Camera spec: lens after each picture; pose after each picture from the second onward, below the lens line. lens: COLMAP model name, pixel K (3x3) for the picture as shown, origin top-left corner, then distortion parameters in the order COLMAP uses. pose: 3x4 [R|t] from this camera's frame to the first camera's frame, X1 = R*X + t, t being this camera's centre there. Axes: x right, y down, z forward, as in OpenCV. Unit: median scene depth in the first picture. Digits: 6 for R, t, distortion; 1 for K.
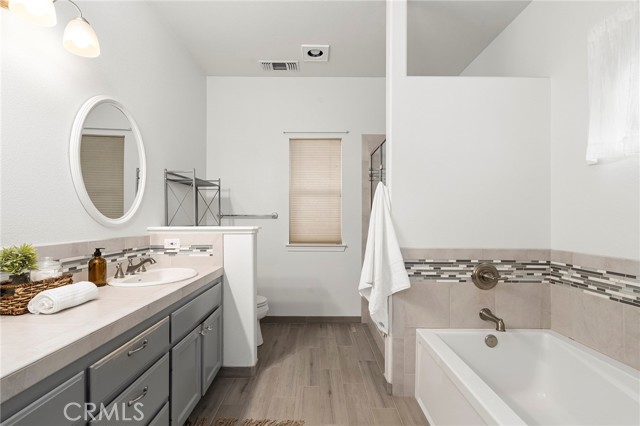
lens RADIAL K [[299.4, 0, 320.3], [0, 299.4, 213.1], [0, 0, 1]] dist [-0.006175, 0.001676]
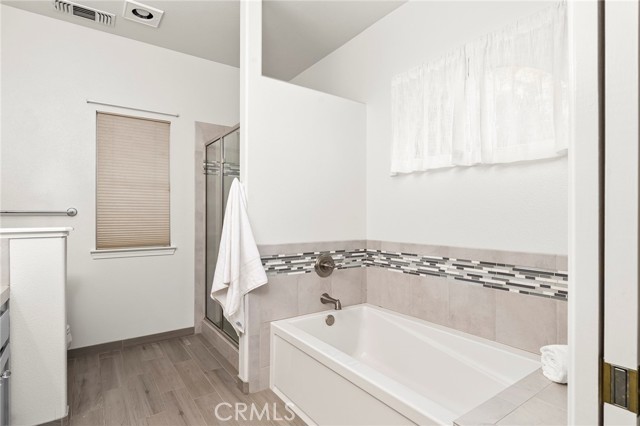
lens RADIAL K [[340.7, 0, 323.7], [0, 340.7, 208.7], [0, 0, 1]] dist [-0.009657, 0.001367]
pose [[0.804628, 0.009338, 0.593705, -0.226084], [-0.007226, 0.999956, -0.005935, -0.000546], [-0.593735, 0.000486, 0.804661, -0.055056]]
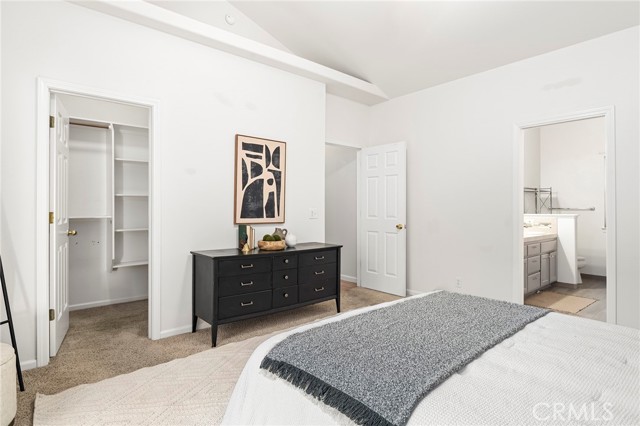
lens RADIAL K [[350.9, 0, 318.4], [0, 350.9, 209.7], [0, 0, 1]] dist [0.003902, 0.000865]
pose [[0.661512, 0.003519, -0.749927, 0.446708], [0.007967, 0.999900, 0.011720, -0.029490], [0.749893, -0.013728, 0.661417, -2.031124]]
